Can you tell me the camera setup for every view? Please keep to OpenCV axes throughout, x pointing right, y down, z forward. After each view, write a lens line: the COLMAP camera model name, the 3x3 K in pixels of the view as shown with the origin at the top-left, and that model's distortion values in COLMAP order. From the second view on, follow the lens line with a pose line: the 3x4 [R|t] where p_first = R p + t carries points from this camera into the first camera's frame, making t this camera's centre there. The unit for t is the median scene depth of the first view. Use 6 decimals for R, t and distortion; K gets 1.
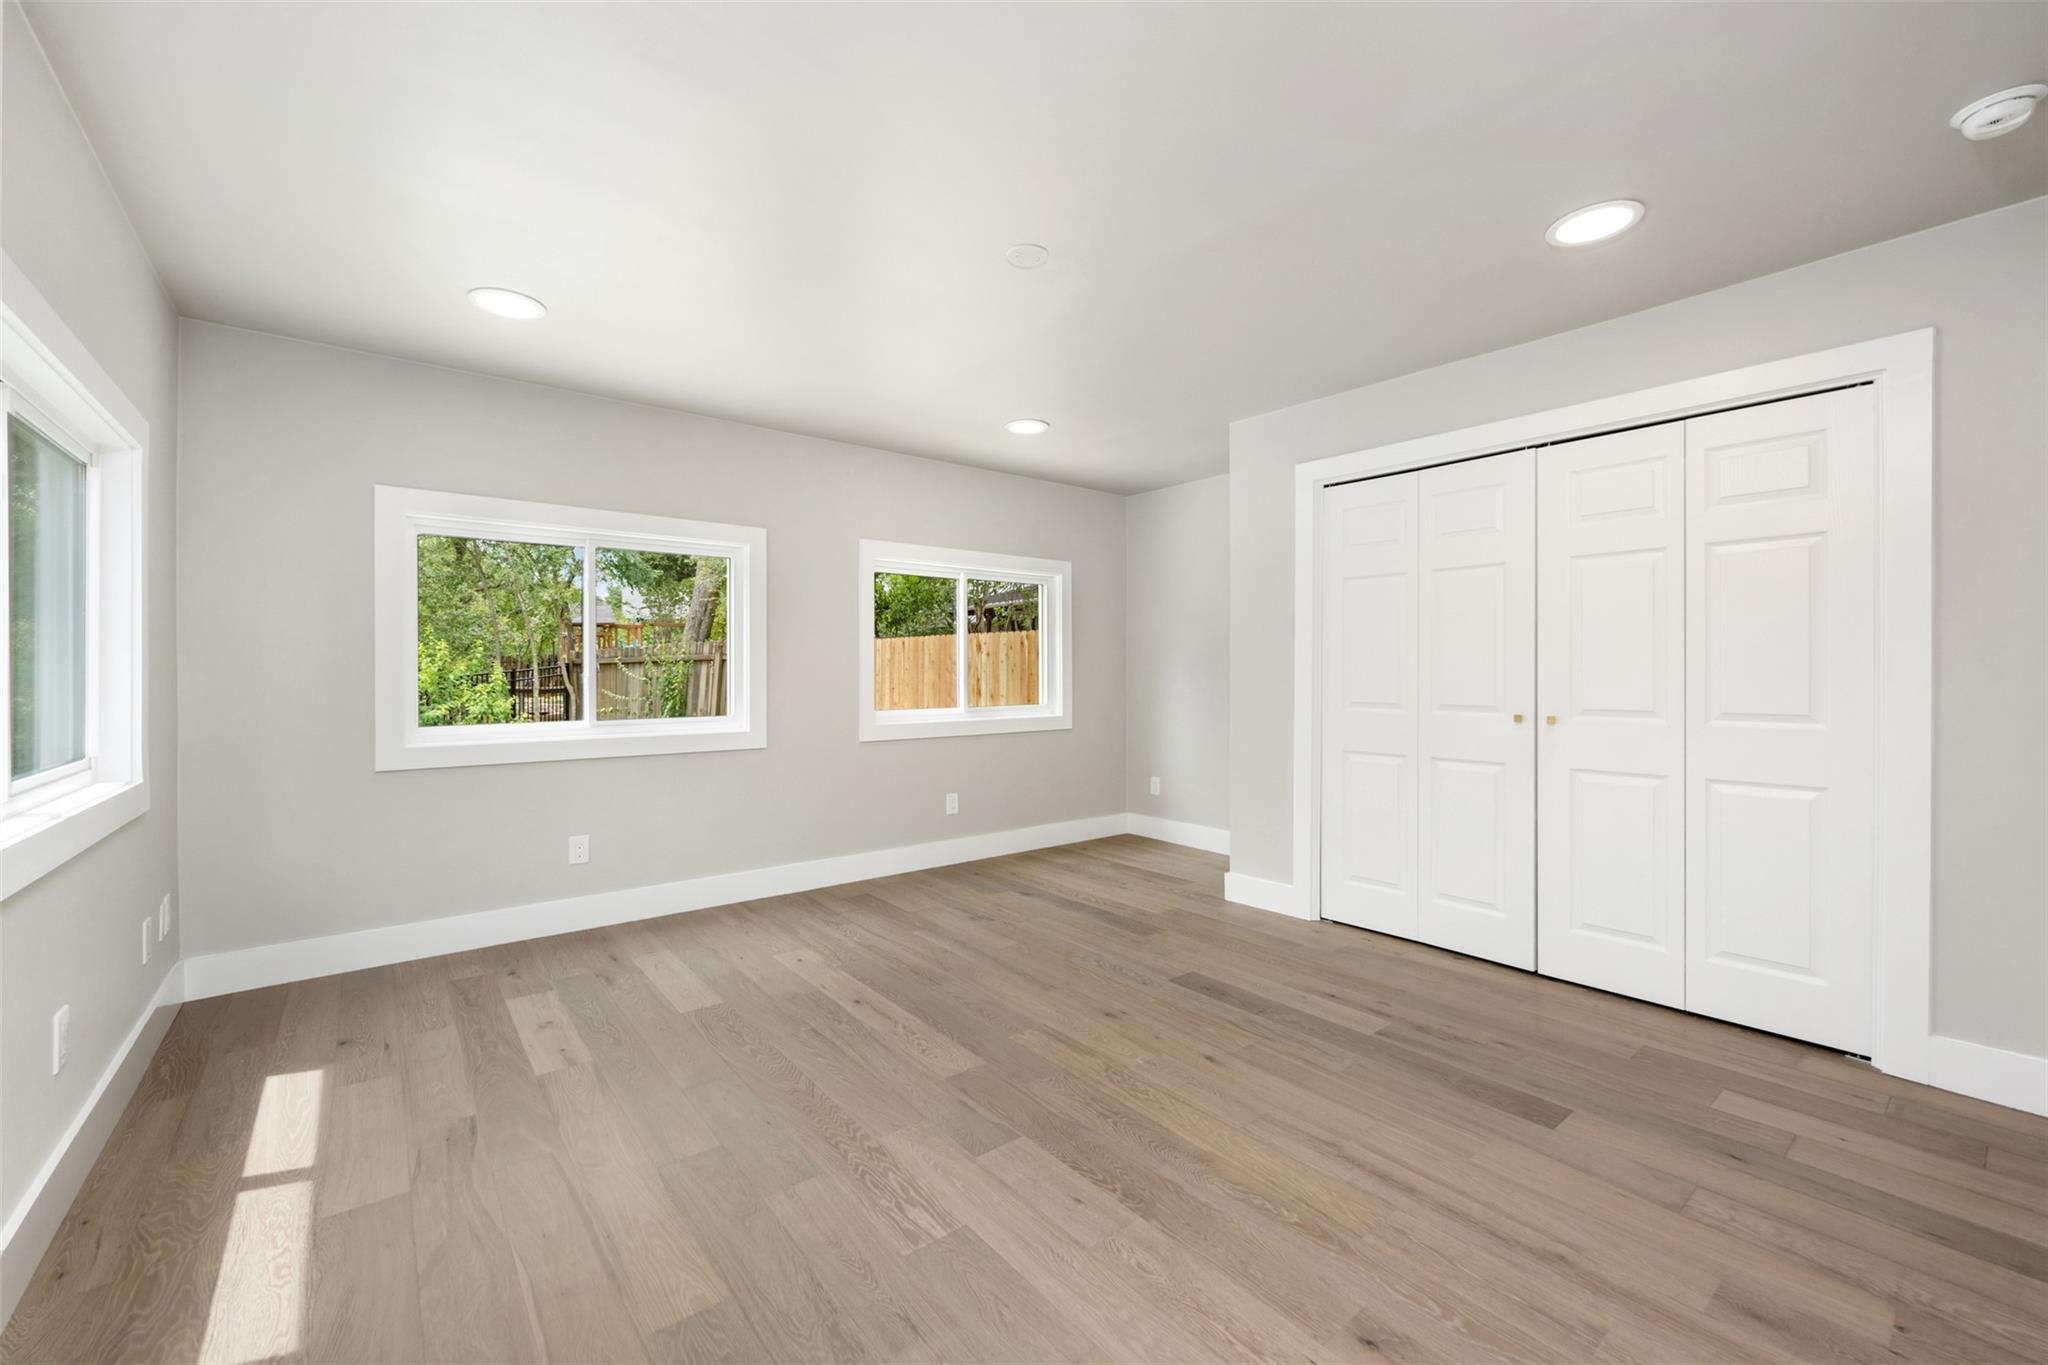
lens RADIAL K [[813.6, 0, 1024.0], [0, 813.6, 682.5], [0, 0, 1]] dist [0.002409, 0.000100]
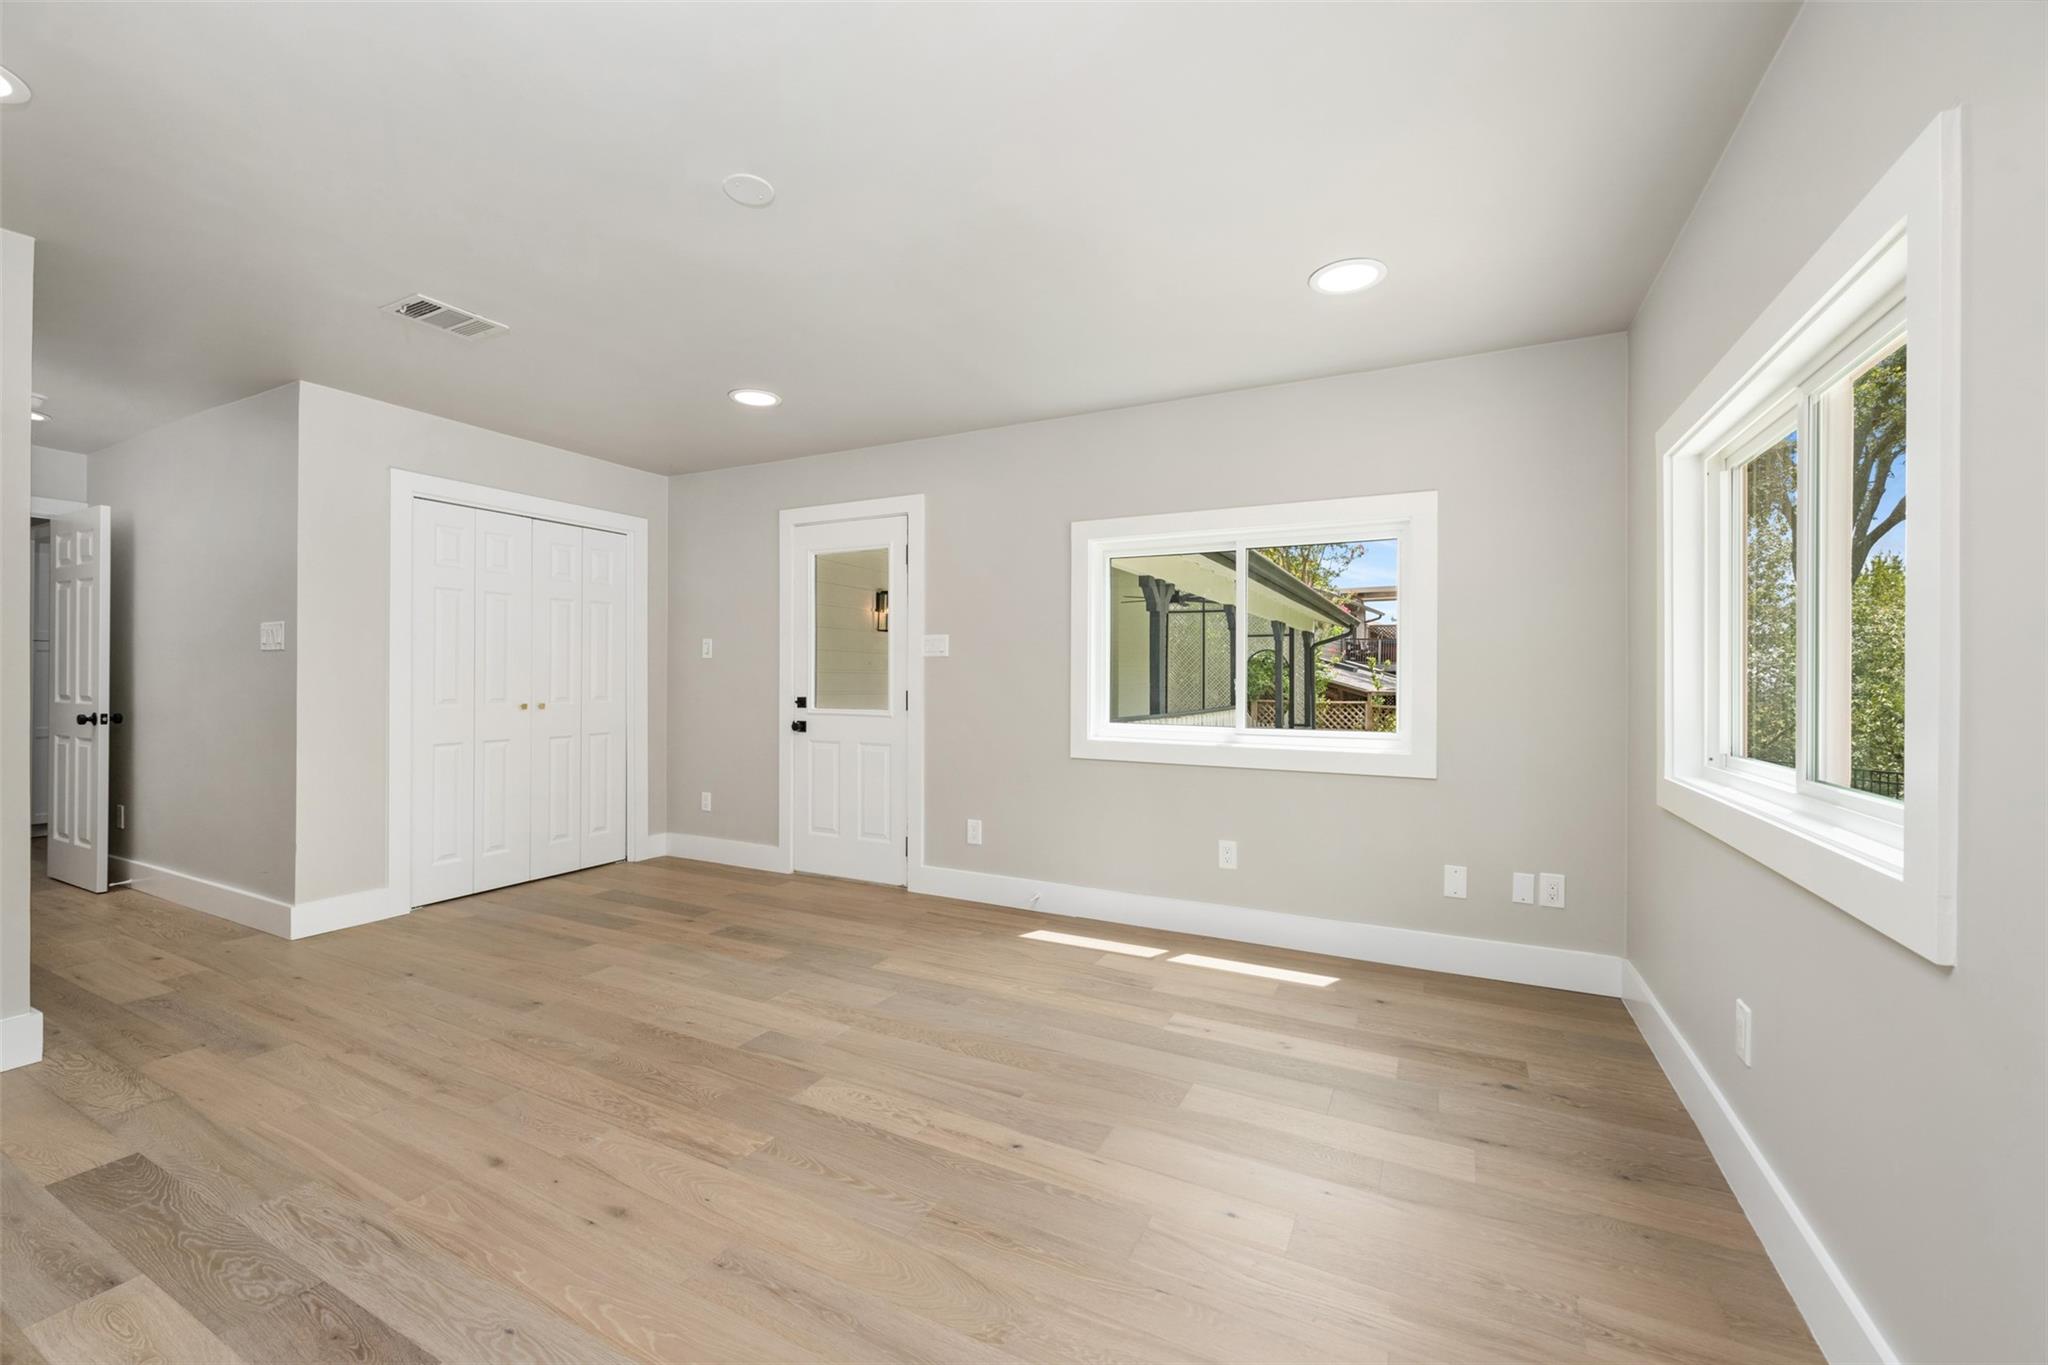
lens RADIAL K [[813.6, 0, 1024.0], [0, 813.6, 682.5], [0, 0, 1]] dist [0.002409, 0.000100]
pose [[-0.912479, -0.002500, -0.409116, 0.087573], [-0.010798, 0.999780, 0.017975, -0.018023], [0.408981, 0.020820, -0.912305, 1.911533]]
